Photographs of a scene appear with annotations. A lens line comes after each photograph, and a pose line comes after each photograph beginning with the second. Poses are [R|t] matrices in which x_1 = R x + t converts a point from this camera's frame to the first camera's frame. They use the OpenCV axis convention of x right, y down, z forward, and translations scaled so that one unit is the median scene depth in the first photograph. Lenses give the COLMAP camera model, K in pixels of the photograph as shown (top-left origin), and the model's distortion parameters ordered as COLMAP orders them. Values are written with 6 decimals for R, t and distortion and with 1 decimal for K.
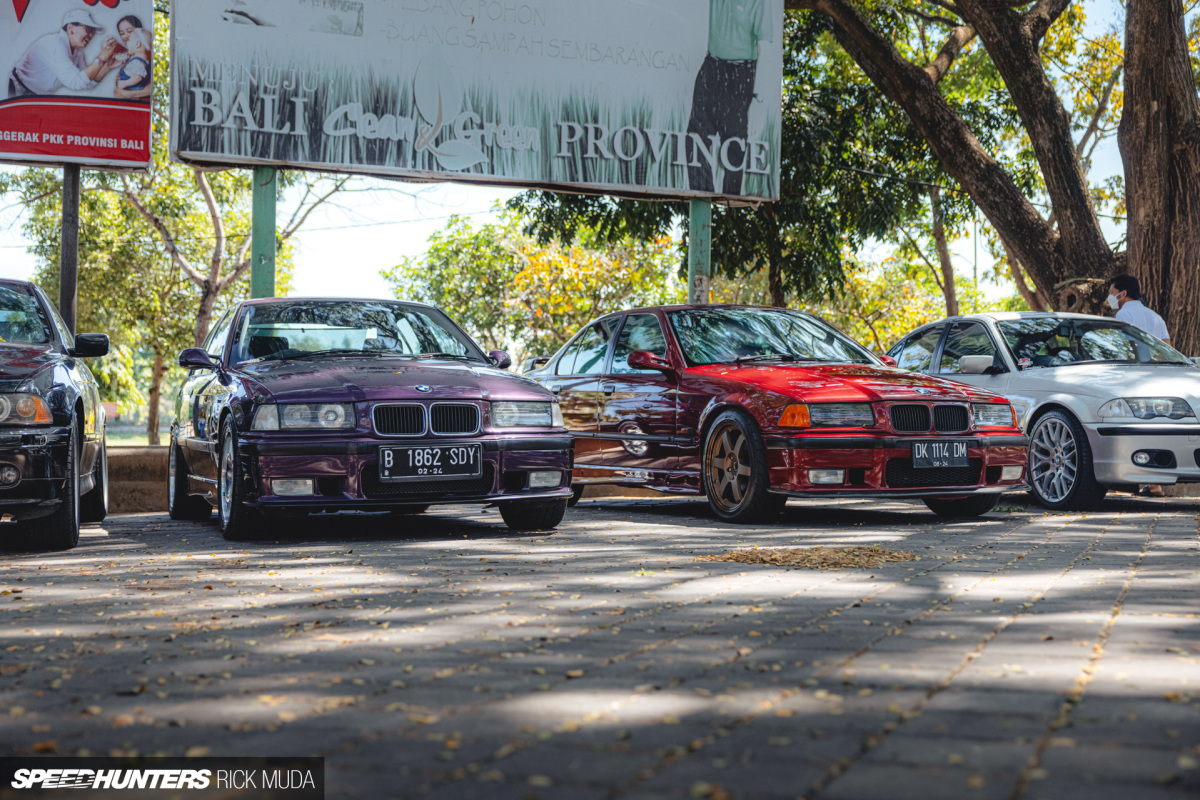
lens RADIAL K [[1493.1, 0, 600.1], [0, 1493.1, 400.5], [0, 0, 1]] dist [-0.006737, 0.000000]
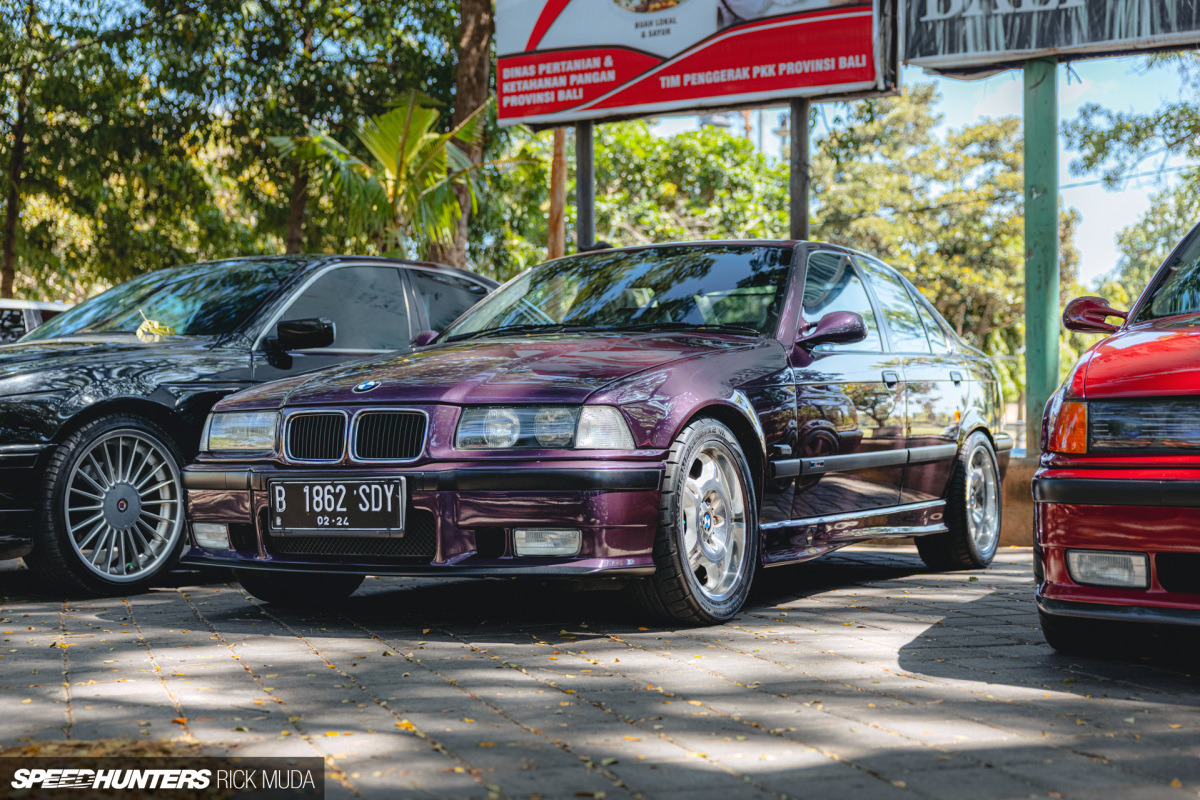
lens RADIAL K [[1644.5, 0, 600.0], [0, 1644.5, 401.9], [0, 0, 1]] dist [-0.006447, 0.000000]
pose [[0.636996, -0.009985, -0.770803, 0.253787], [0.019206, 0.999811, 0.002920, -0.000754], [0.770628, -0.016664, 0.637067, 0.351245]]
